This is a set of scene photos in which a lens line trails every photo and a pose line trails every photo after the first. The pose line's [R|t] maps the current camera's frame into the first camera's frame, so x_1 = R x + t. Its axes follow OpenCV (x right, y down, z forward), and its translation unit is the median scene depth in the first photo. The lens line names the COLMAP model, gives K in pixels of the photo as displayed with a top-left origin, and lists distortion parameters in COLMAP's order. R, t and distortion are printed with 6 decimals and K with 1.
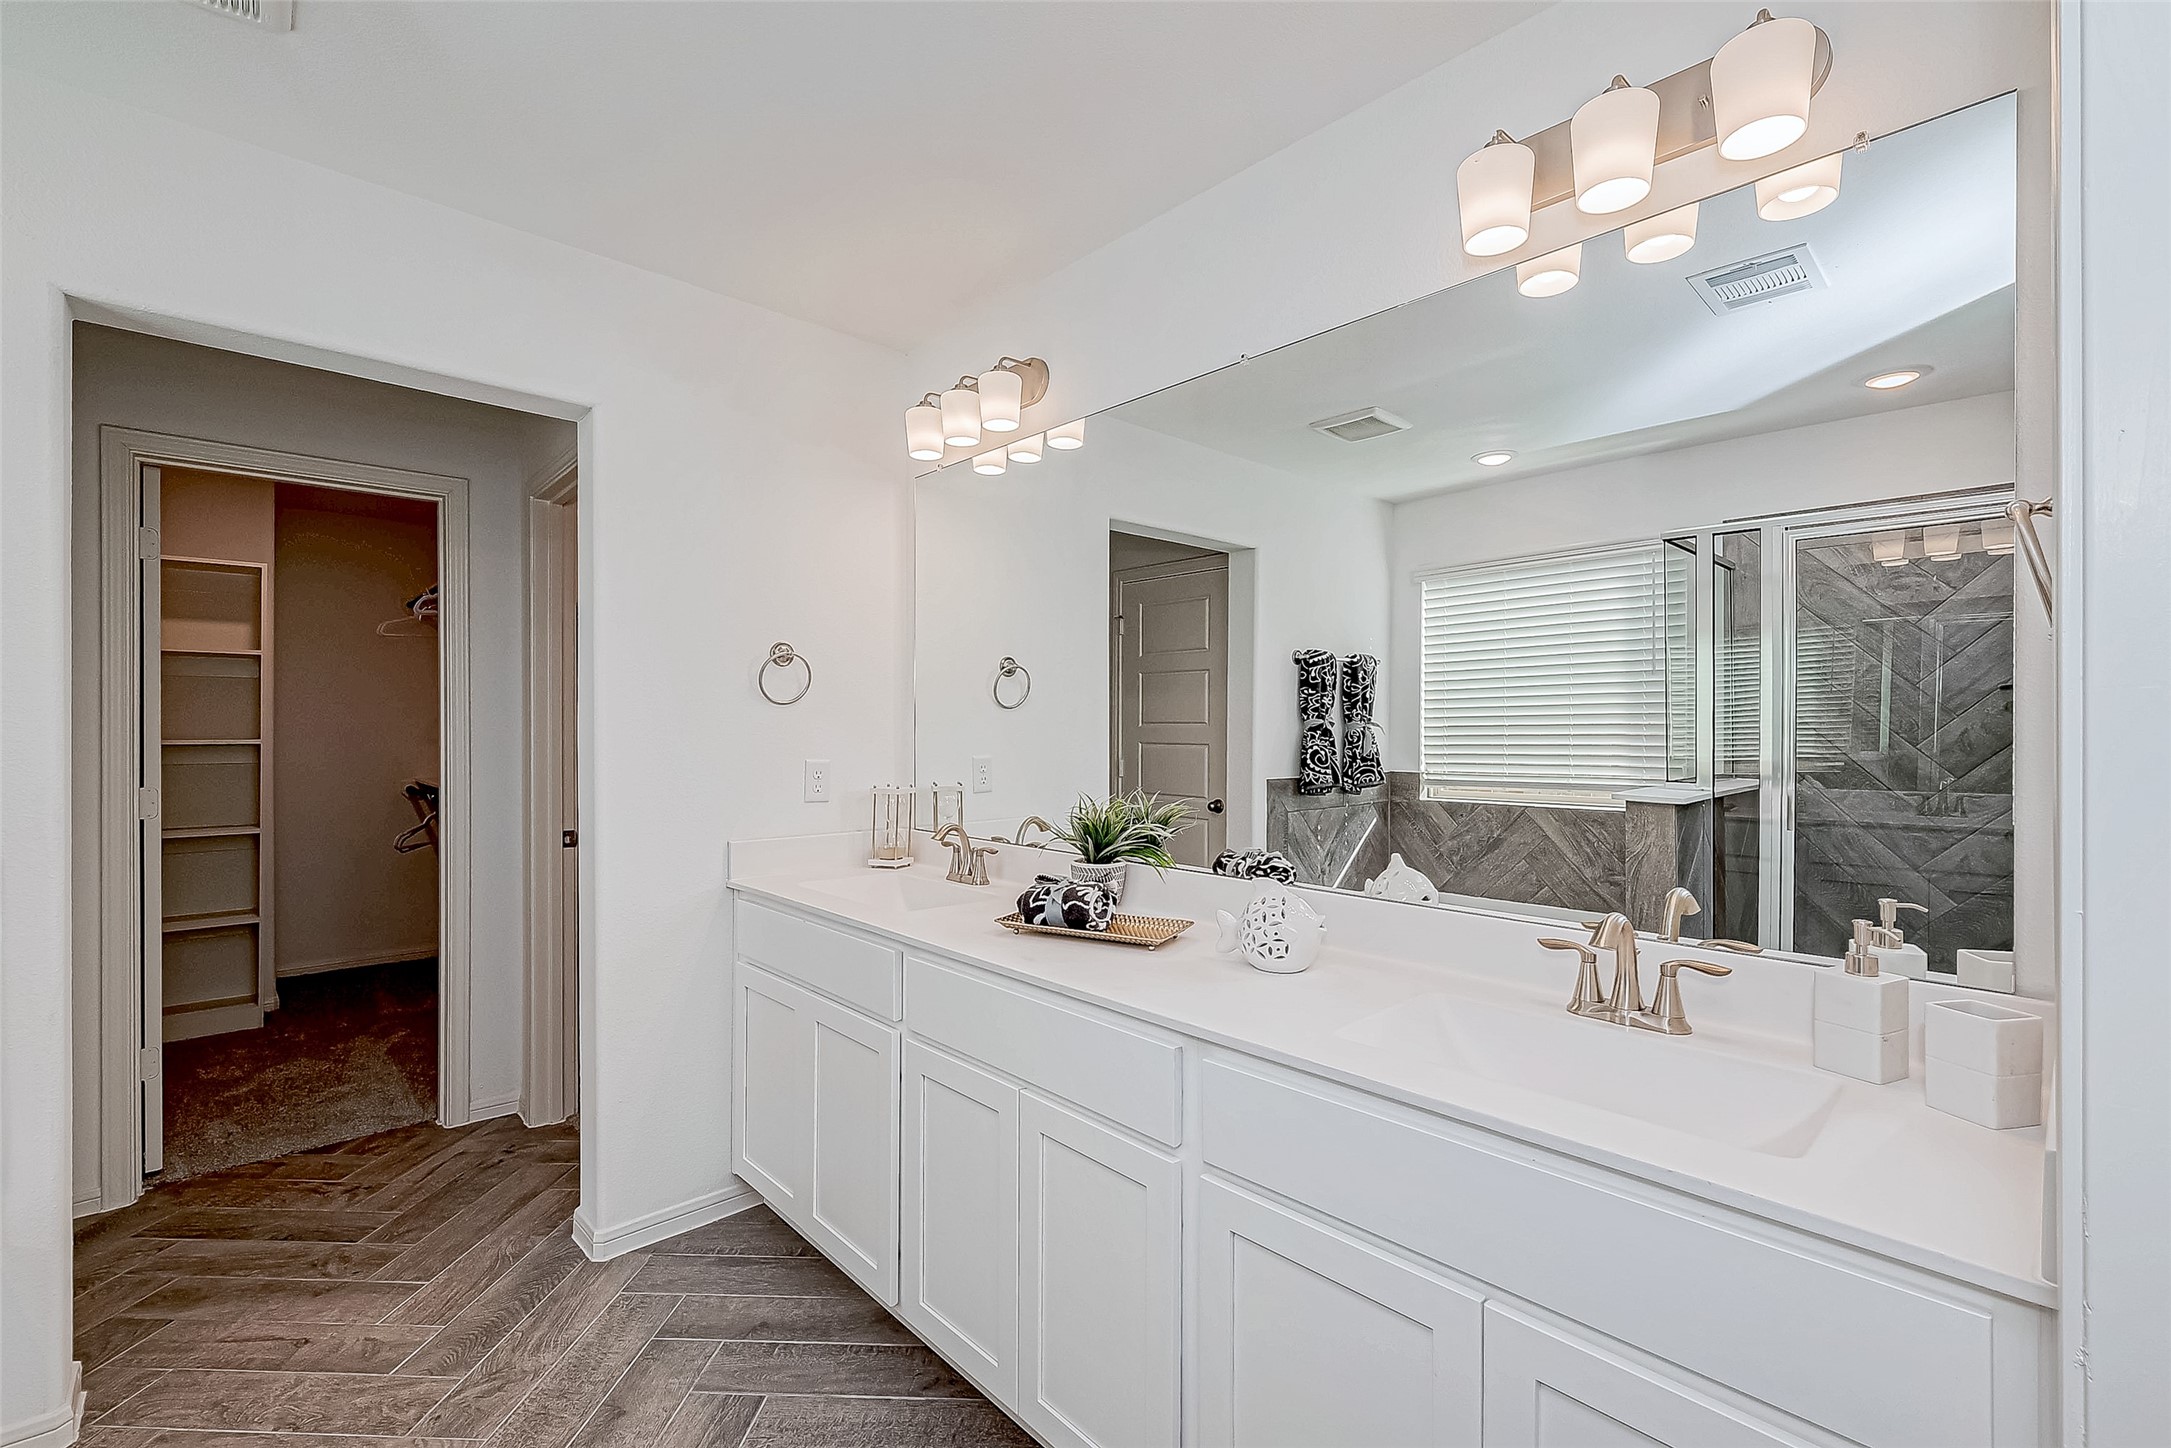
lens RADIAL K [[944.4, 0, 1089.6], [0, 944.4, 718.0], [0, 0, 1]] dist [-0.000746, 0.000038]
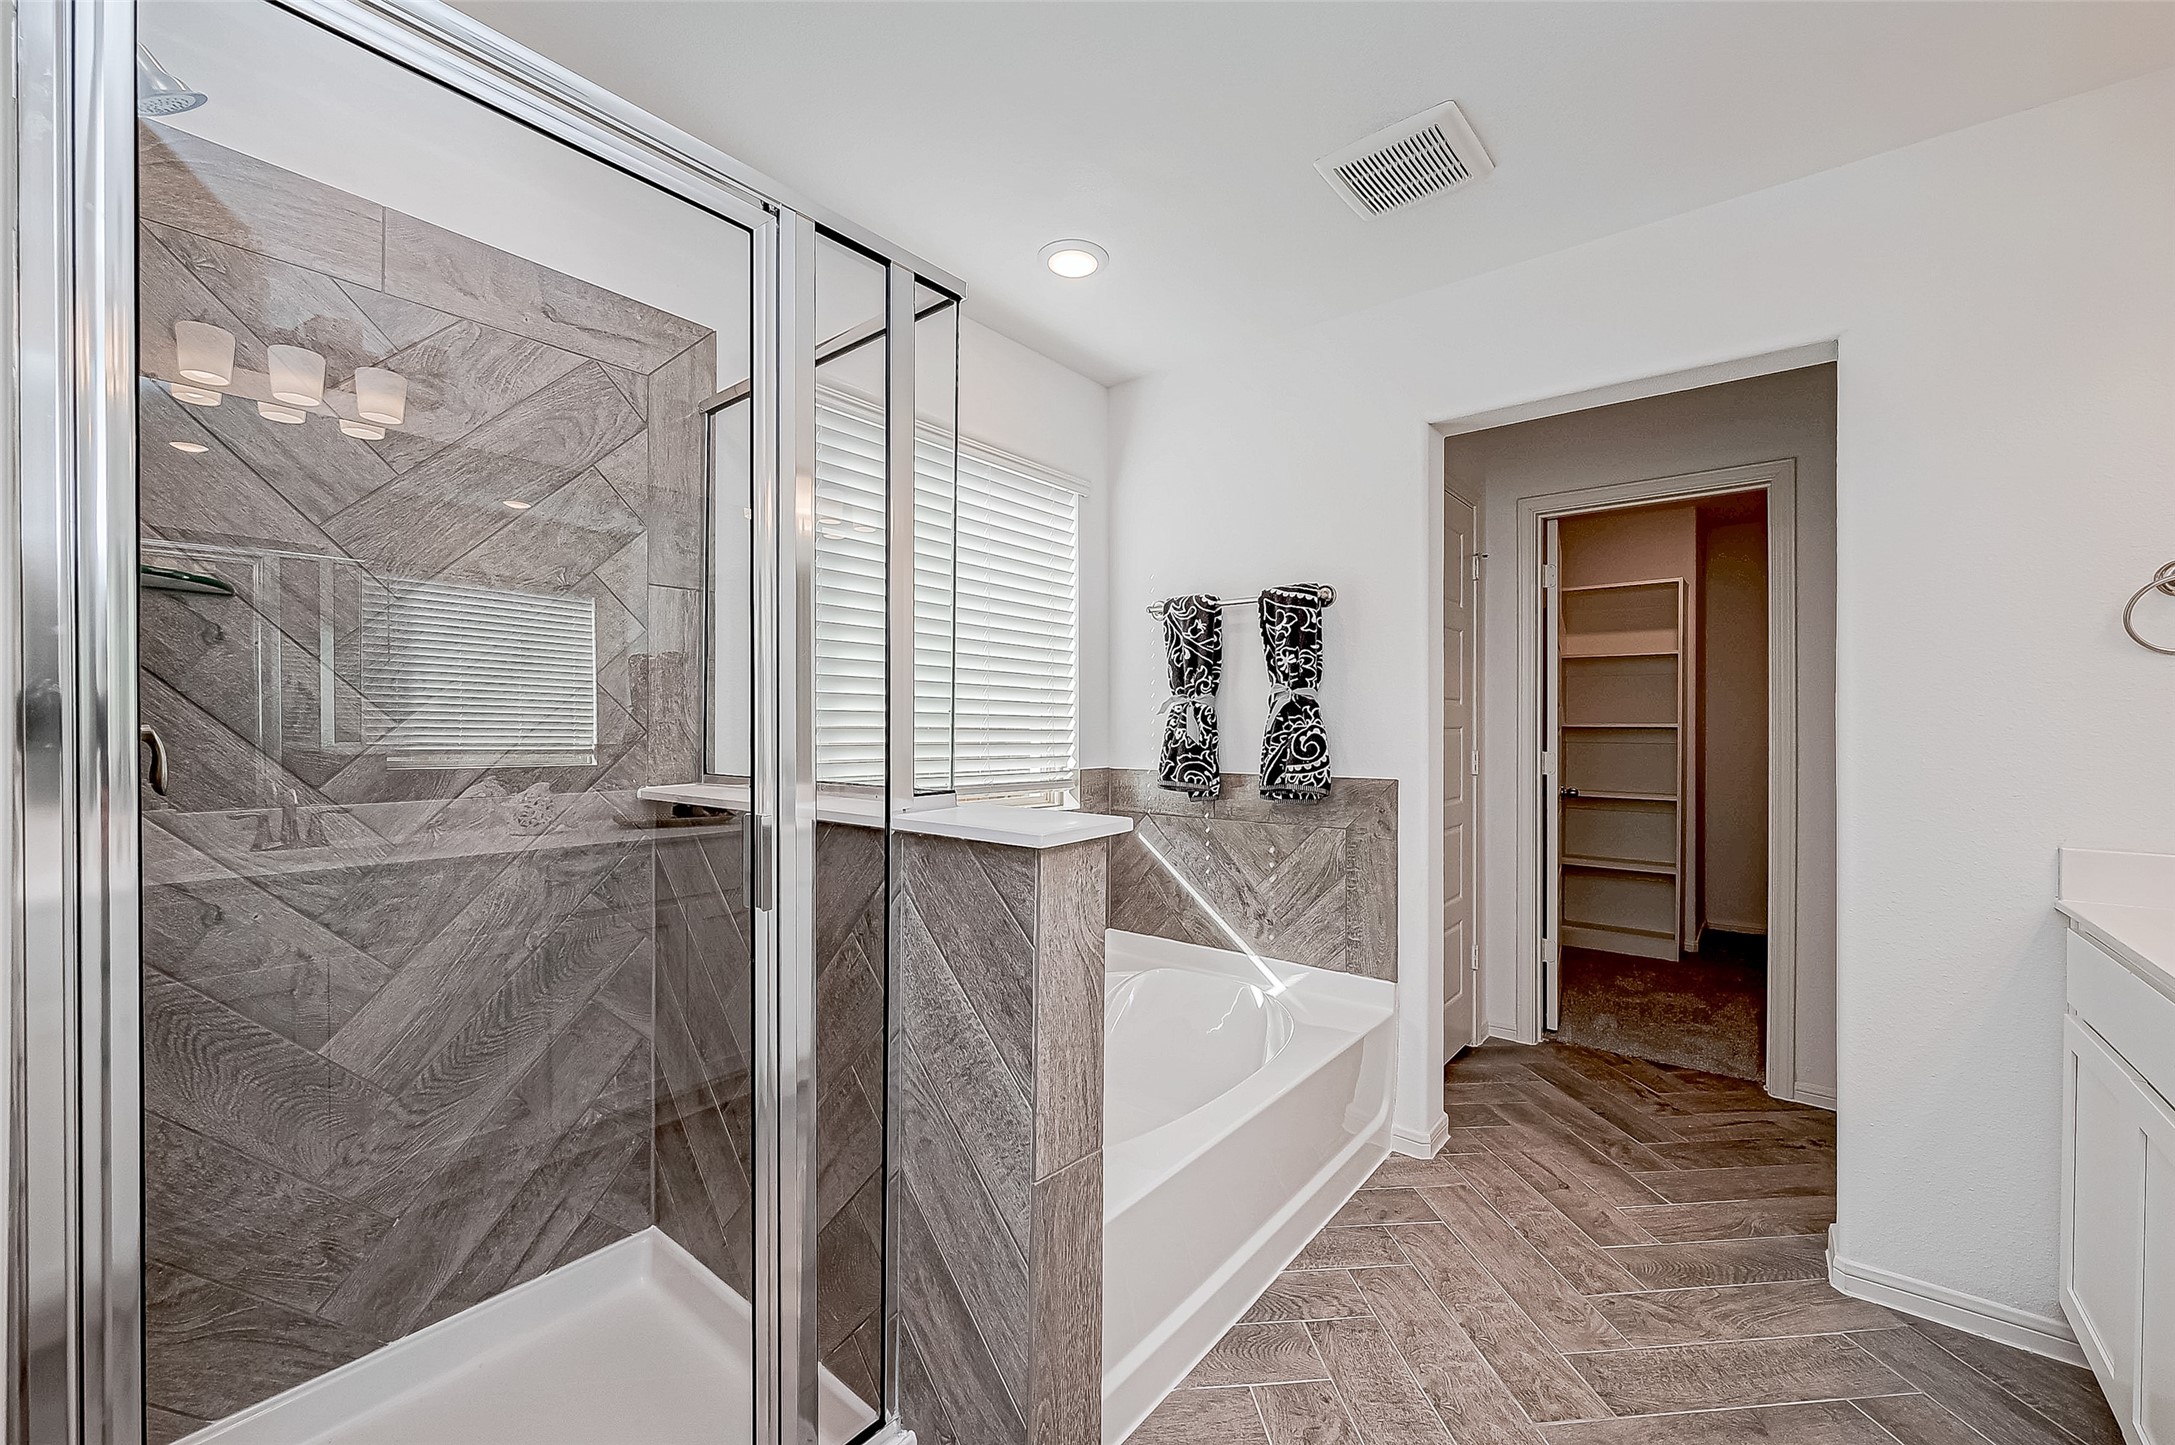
lens RADIAL K [[852.8, 0, 1093.9], [0, 852.8, 736.8], [0, 0, 1]] dist [-0.000559, 0.000315]
pose [[0.148559, 0.014723, -0.988794, 0.159138], [0.006112, 0.999856, 0.015806, 0.029496], [0.988885, -0.008391, 0.148448, 0.171406]]
